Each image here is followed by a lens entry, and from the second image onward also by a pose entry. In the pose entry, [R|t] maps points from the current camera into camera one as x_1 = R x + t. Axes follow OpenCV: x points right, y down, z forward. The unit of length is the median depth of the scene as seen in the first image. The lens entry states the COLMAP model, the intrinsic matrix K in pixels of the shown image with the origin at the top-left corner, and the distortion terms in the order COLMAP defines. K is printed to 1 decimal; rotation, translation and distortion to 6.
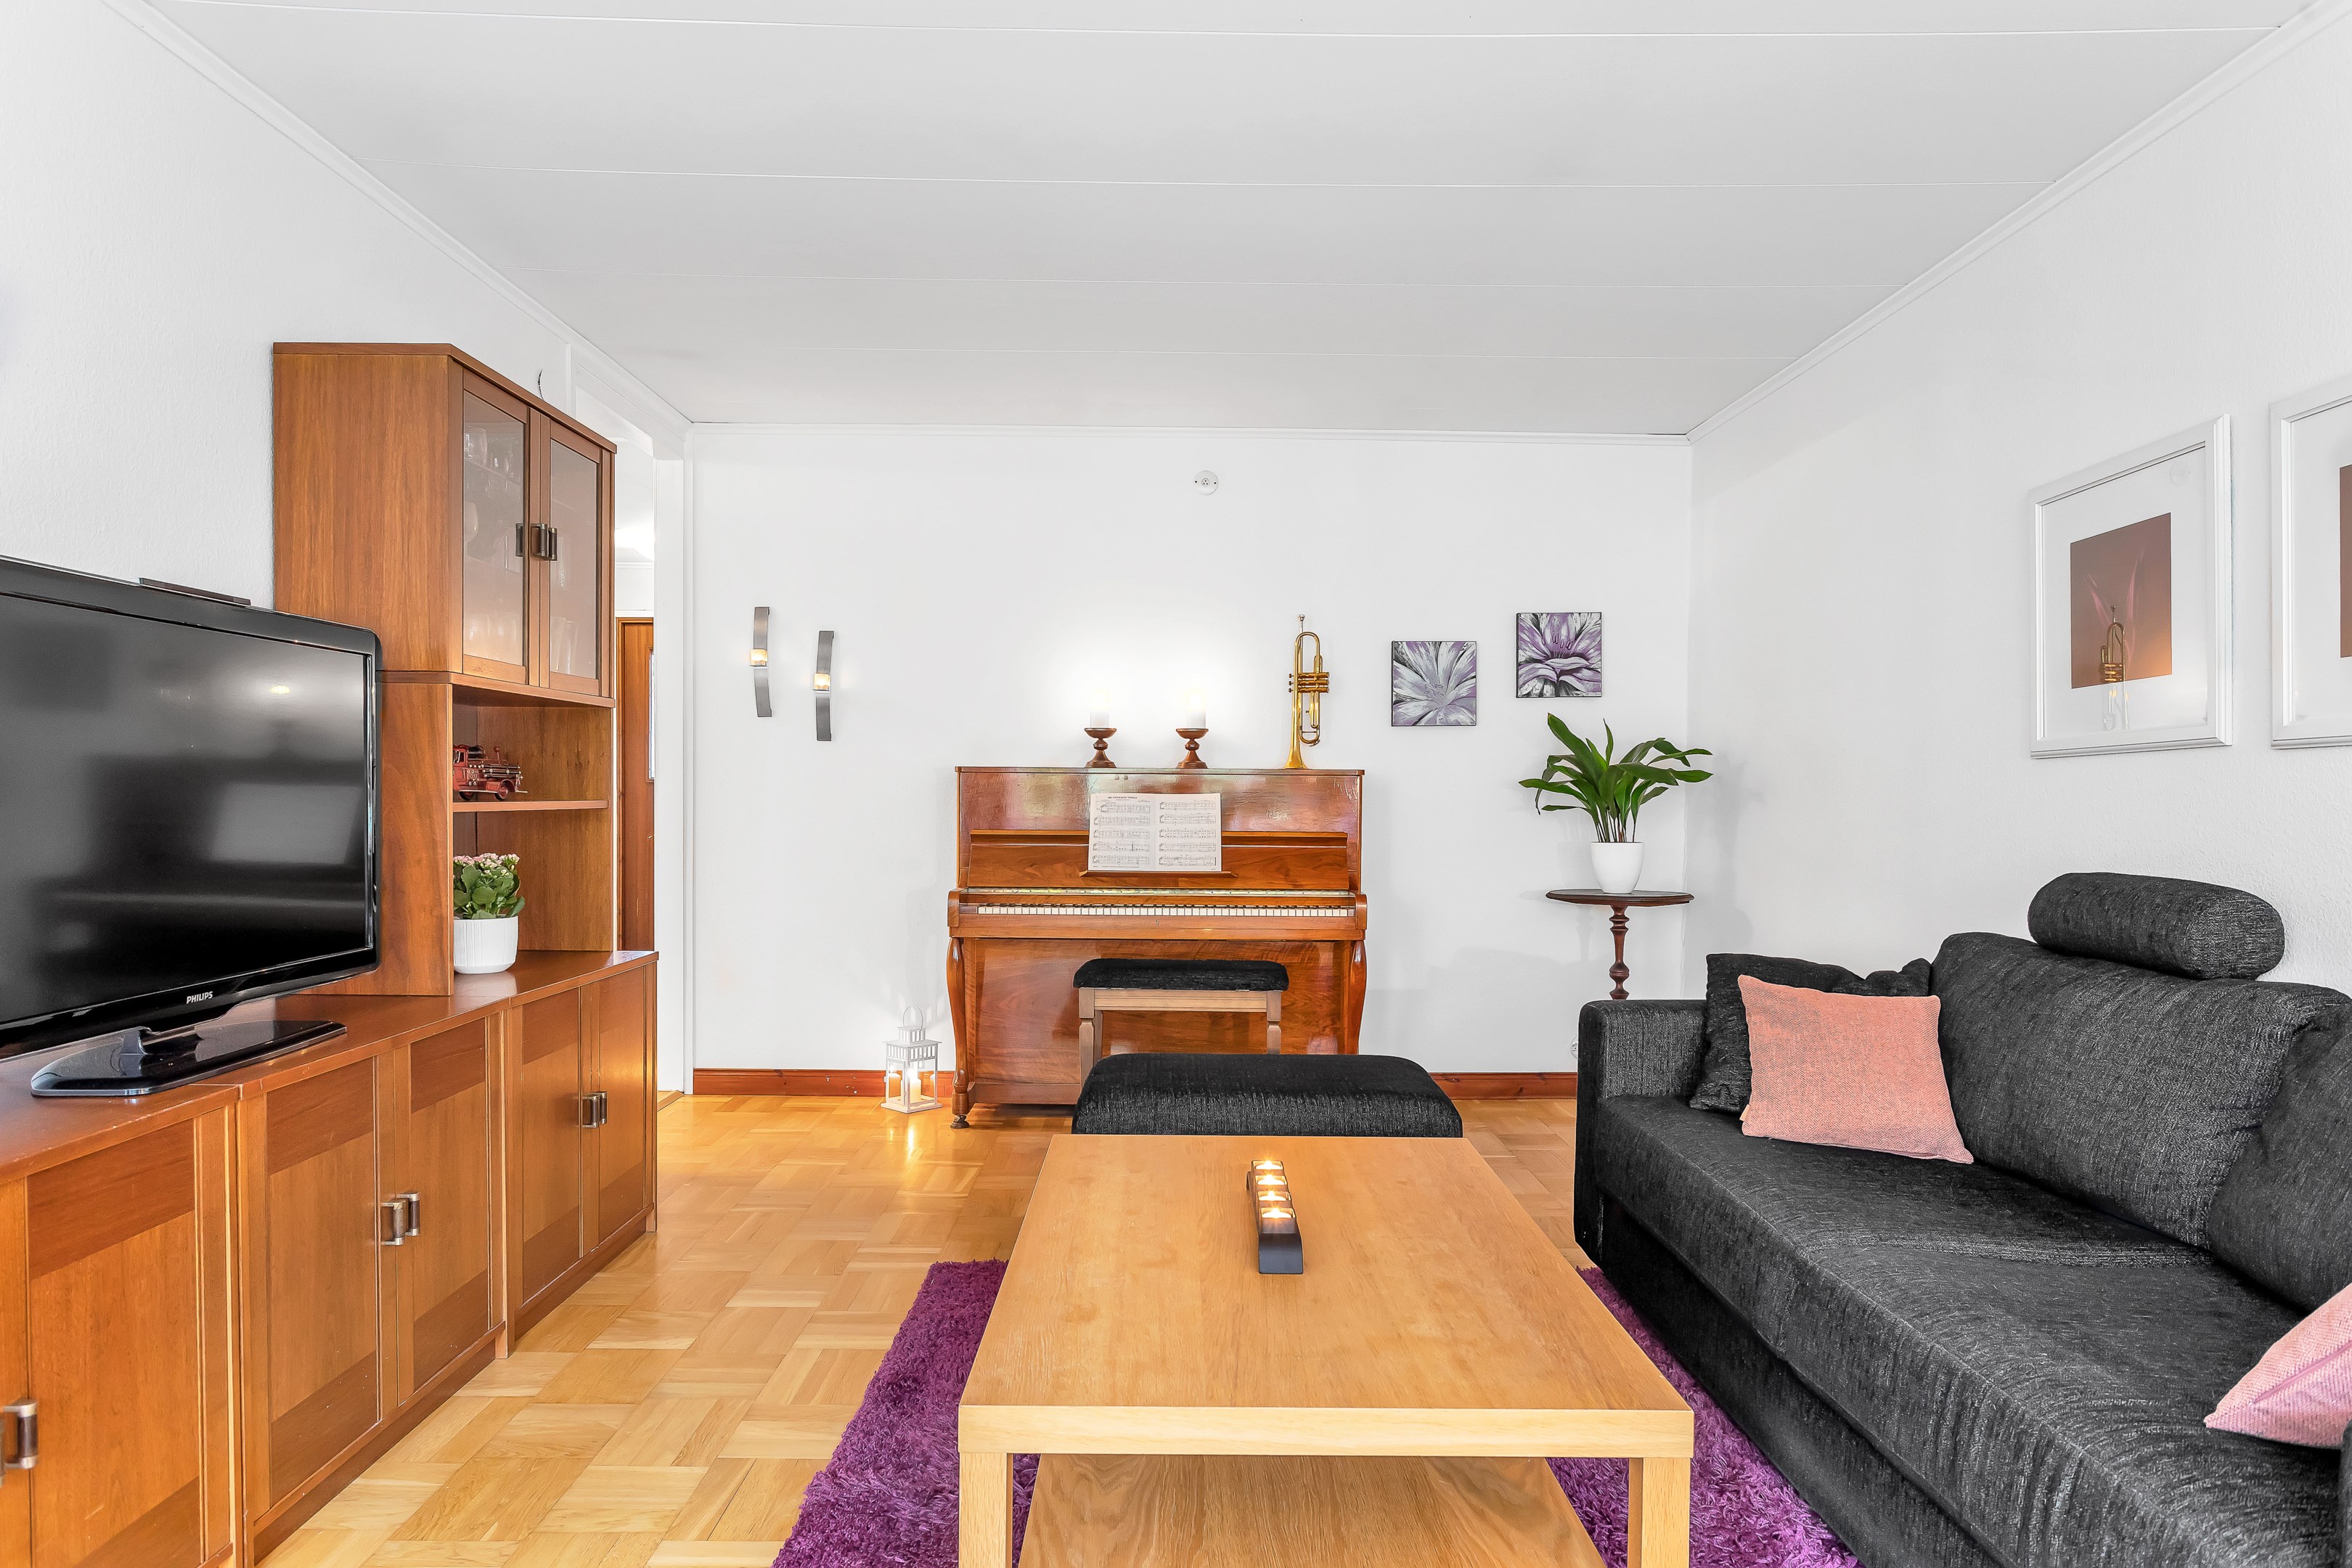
lens RADIAL K [[1429.0, 0, 1176.0], [0, 1429.0, 784.0], [0, 0, 1]] dist [-0.015834, 0.007440]
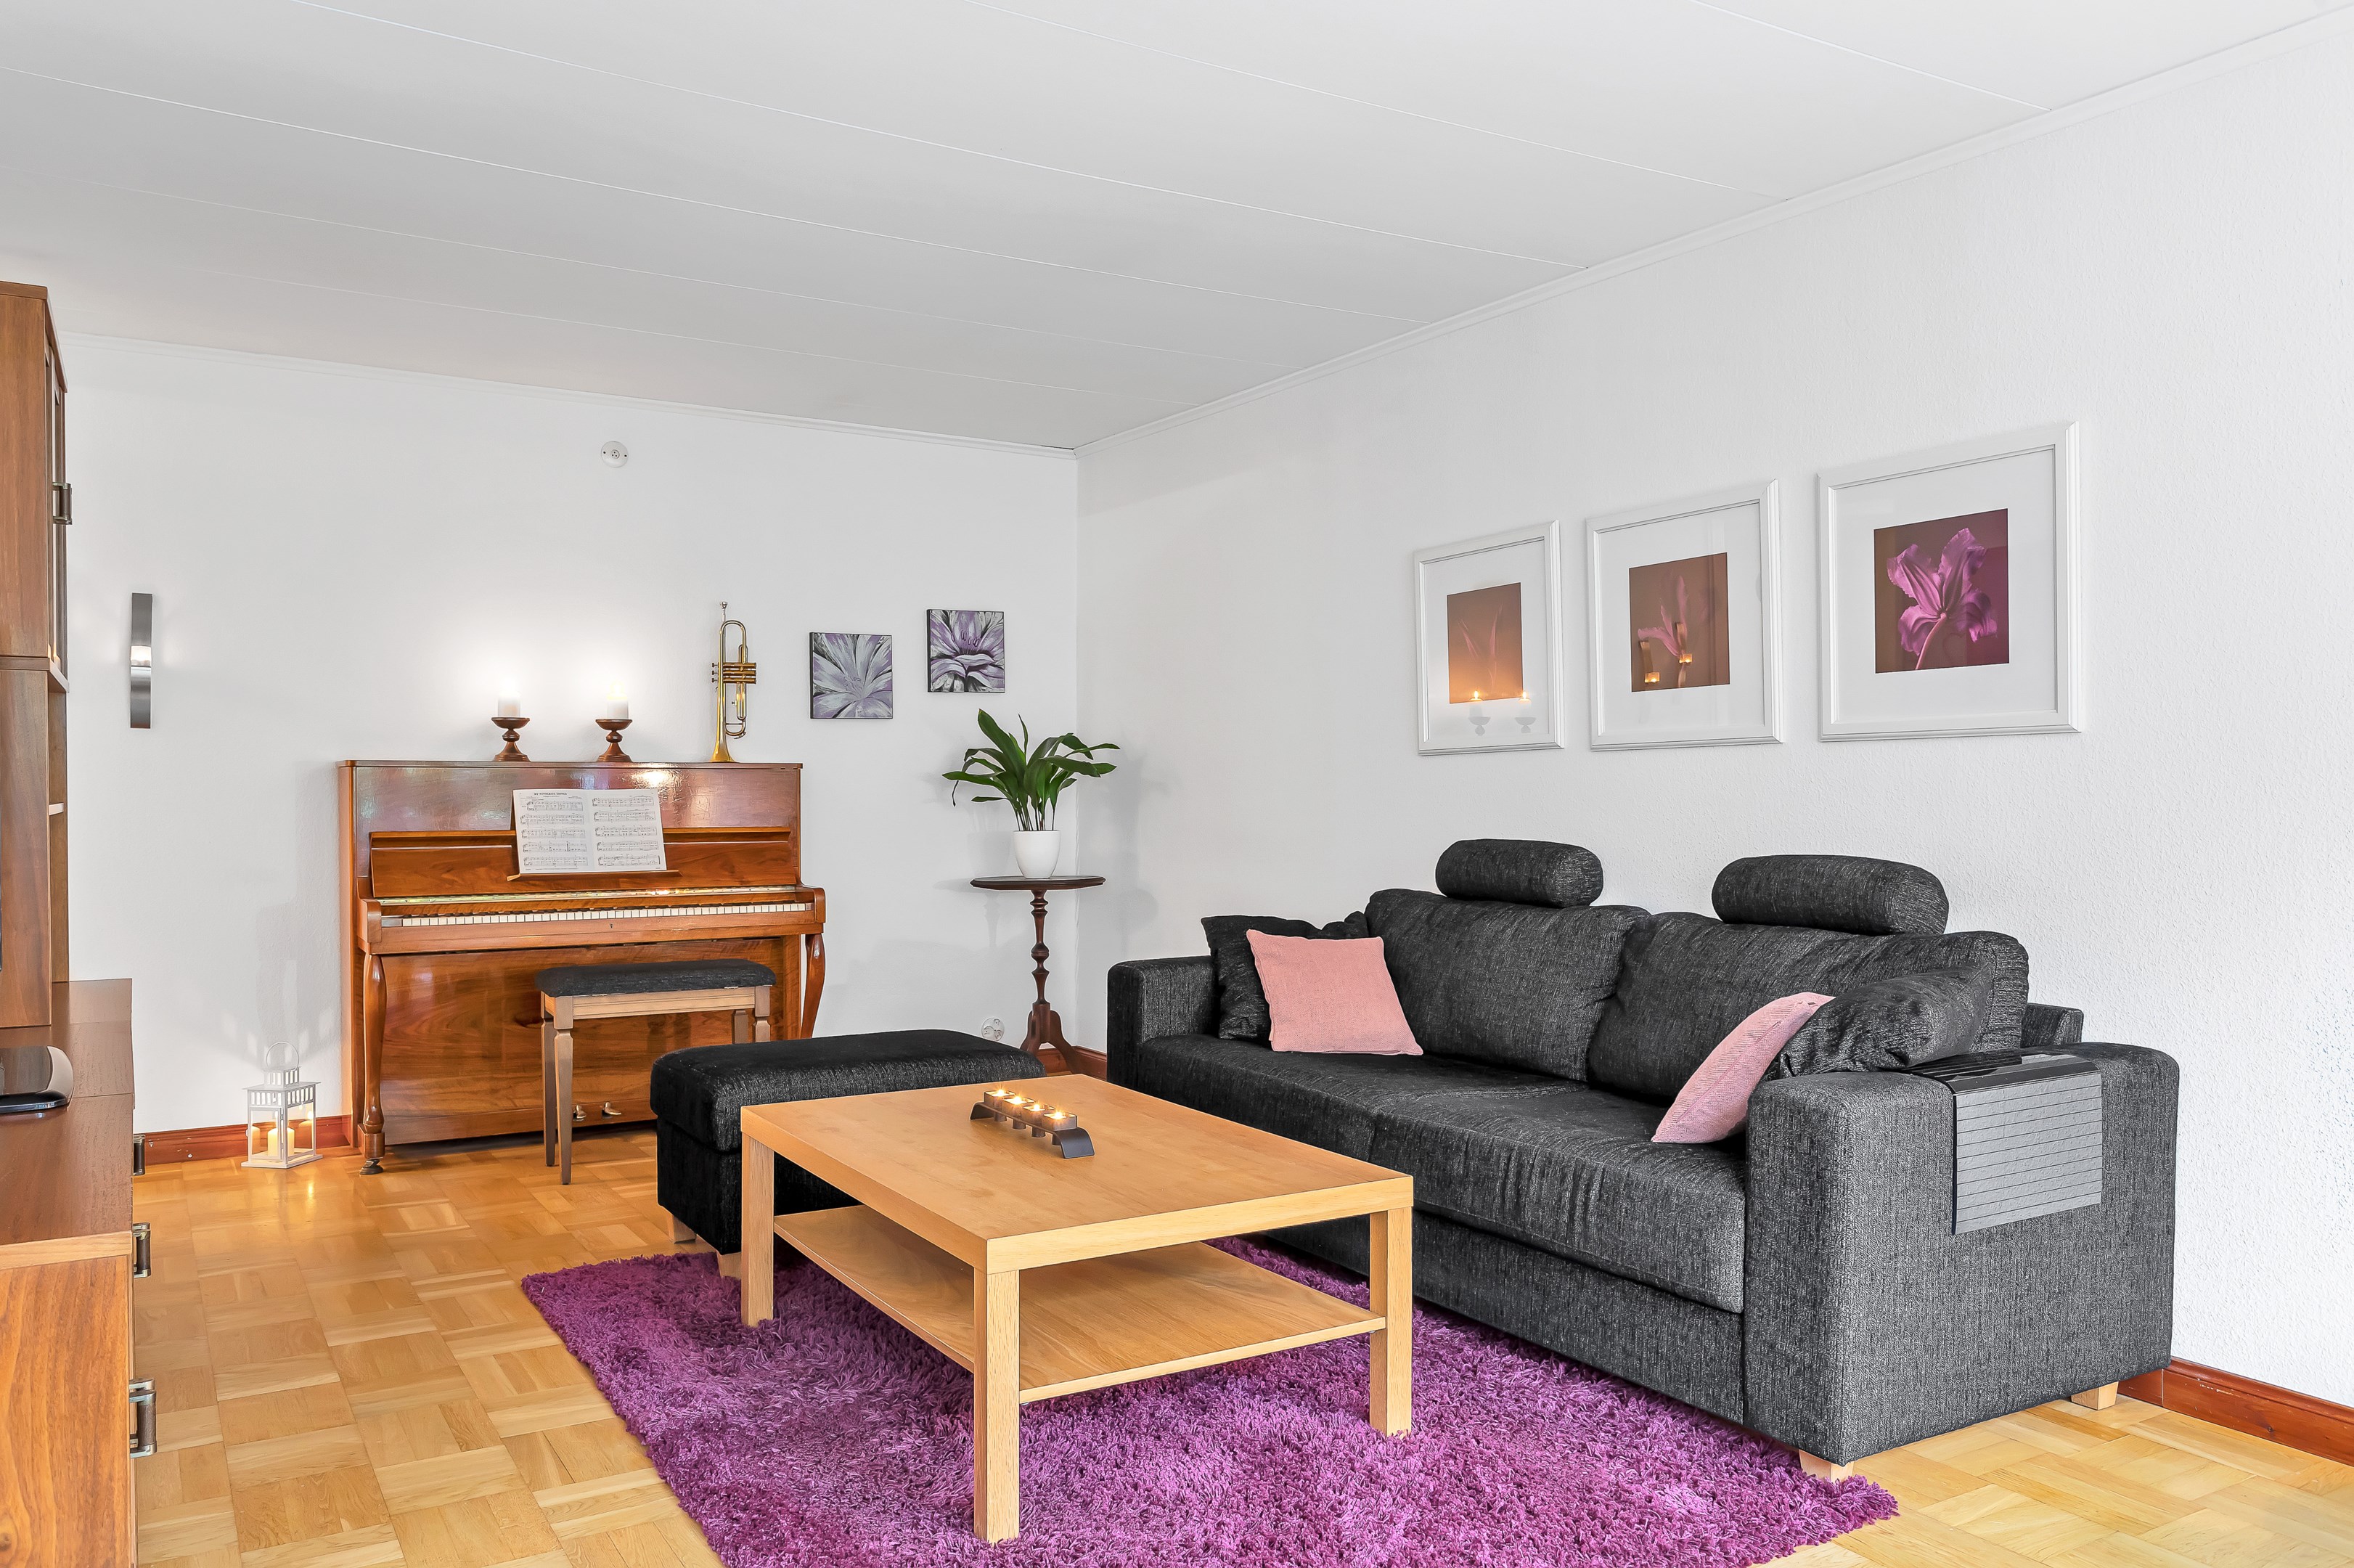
lens RADIAL K [[1740.5, 0, 1180.0], [0, 1740.5, 718.7], [0, 0, 1]] dist [-0.008229, -0.002880]
pose [[0.853475, 0.011212, 0.521012, -0.278364], [0.005357, 0.999527, -0.030284, -0.002844], [-0.521106, 0.028637, 0.853012, -0.168560]]
